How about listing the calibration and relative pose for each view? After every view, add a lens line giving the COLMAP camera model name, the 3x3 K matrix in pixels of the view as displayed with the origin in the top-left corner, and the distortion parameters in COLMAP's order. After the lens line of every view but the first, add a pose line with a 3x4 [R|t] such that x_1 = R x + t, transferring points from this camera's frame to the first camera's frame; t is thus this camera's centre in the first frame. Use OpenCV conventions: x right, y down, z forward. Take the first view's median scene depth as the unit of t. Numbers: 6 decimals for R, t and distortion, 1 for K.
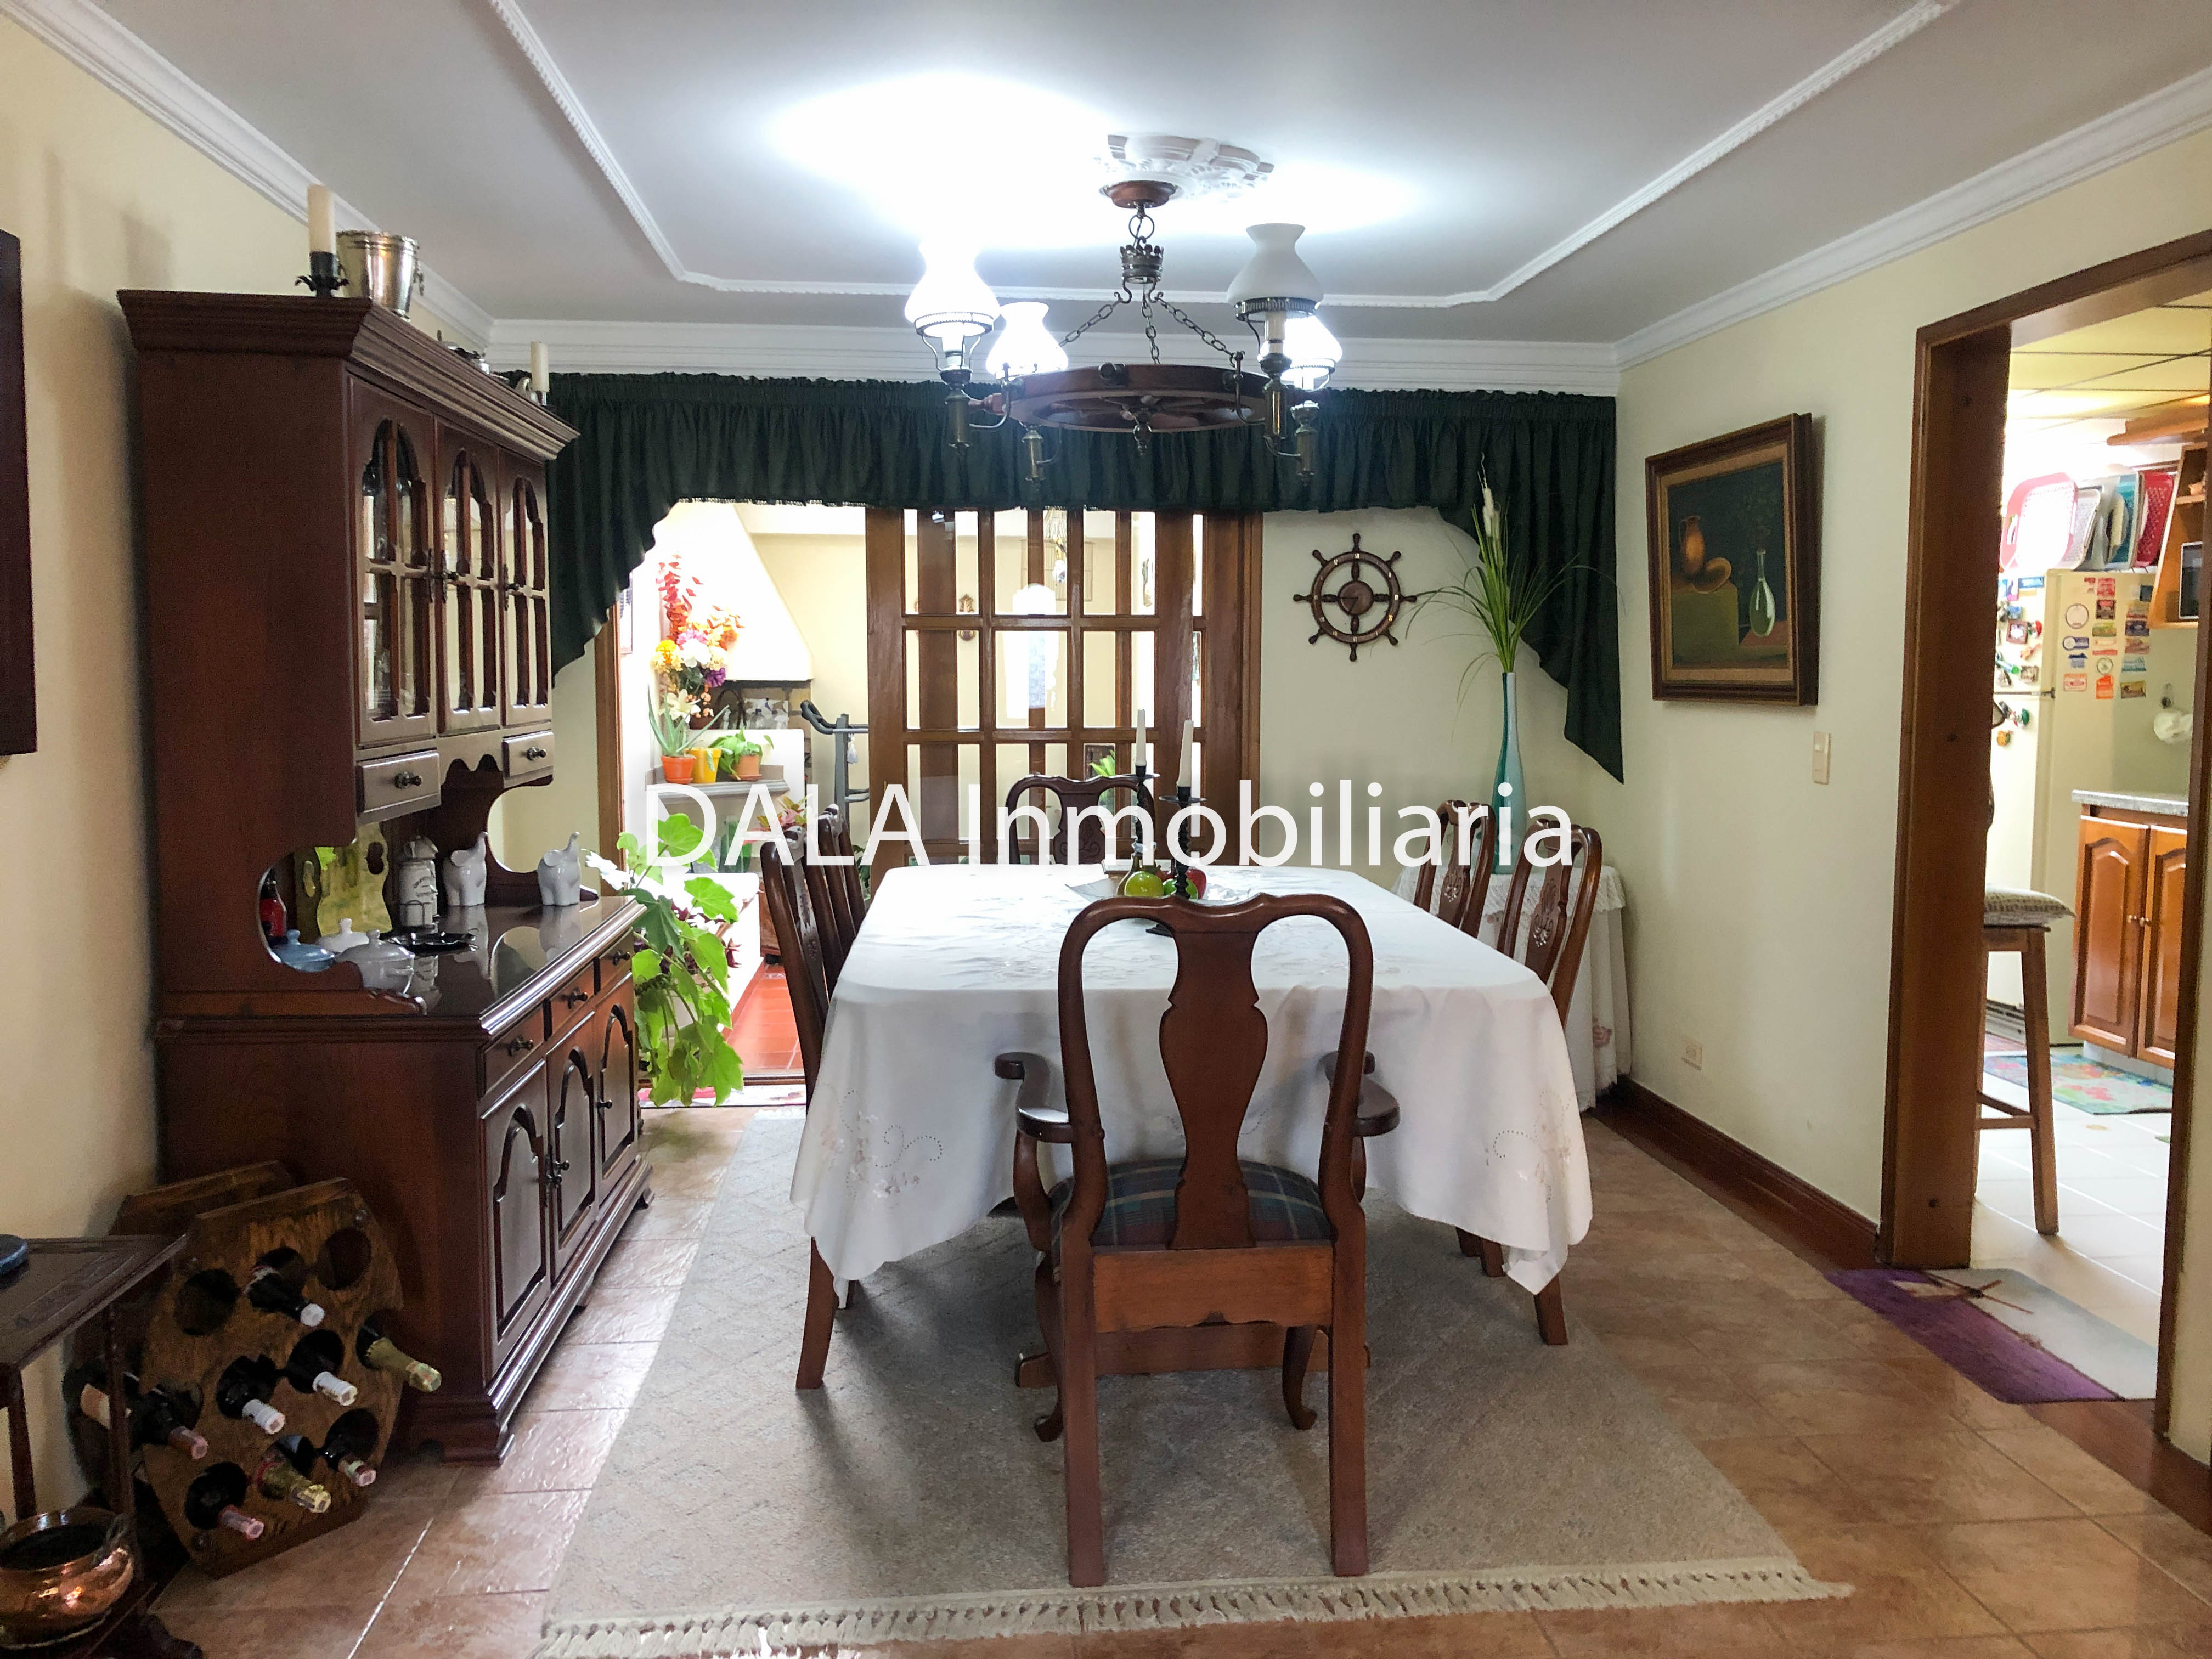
lens RADIAL K [[1846.0, 0, 1087.6], [0, 1846.0, 828.2], [0, 0, 1]] dist [0.050363, -0.062677]
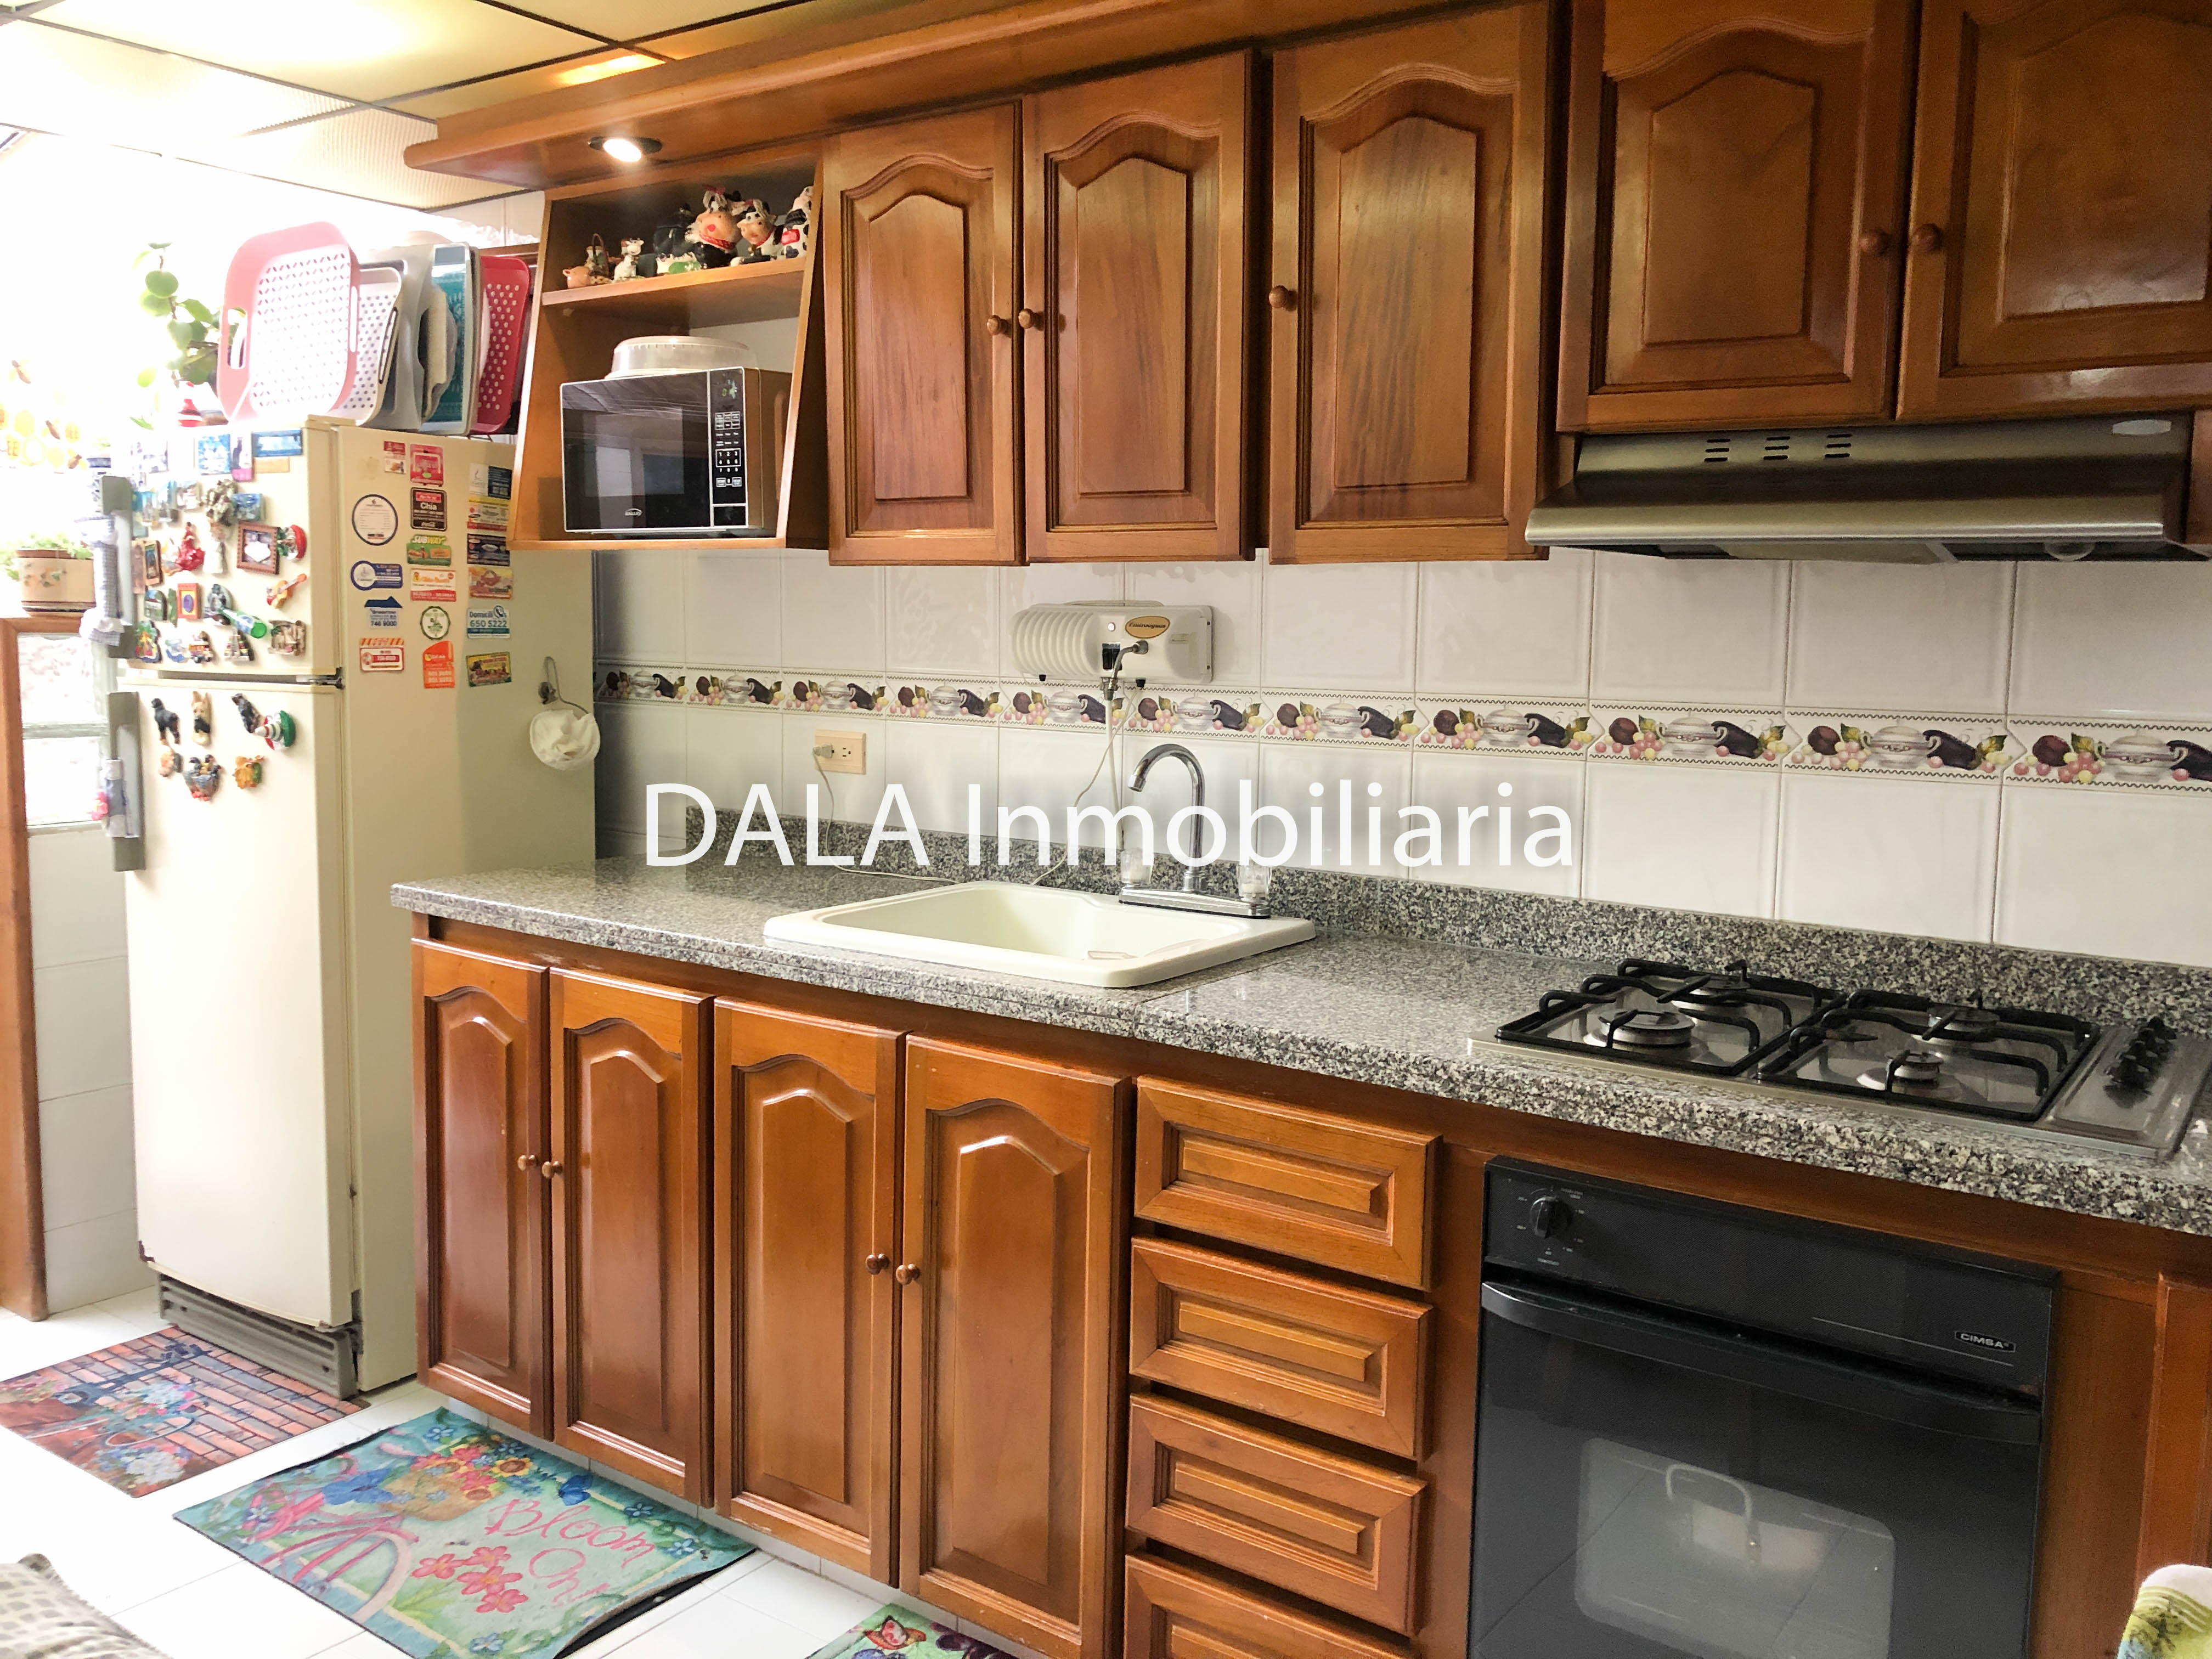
lens RADIAL K [[1846.0, 0, 1091.2], [0, 1846.0, 831.8], [0, 0, 1]] dist [0.050363, -0.062677]
pose [[0.670781, -0.075523, 0.737800, 0.290406], [0.050152, 0.997144, 0.056473, -0.050366], [-0.739958, -0.000879, 0.672653, 0.531789]]
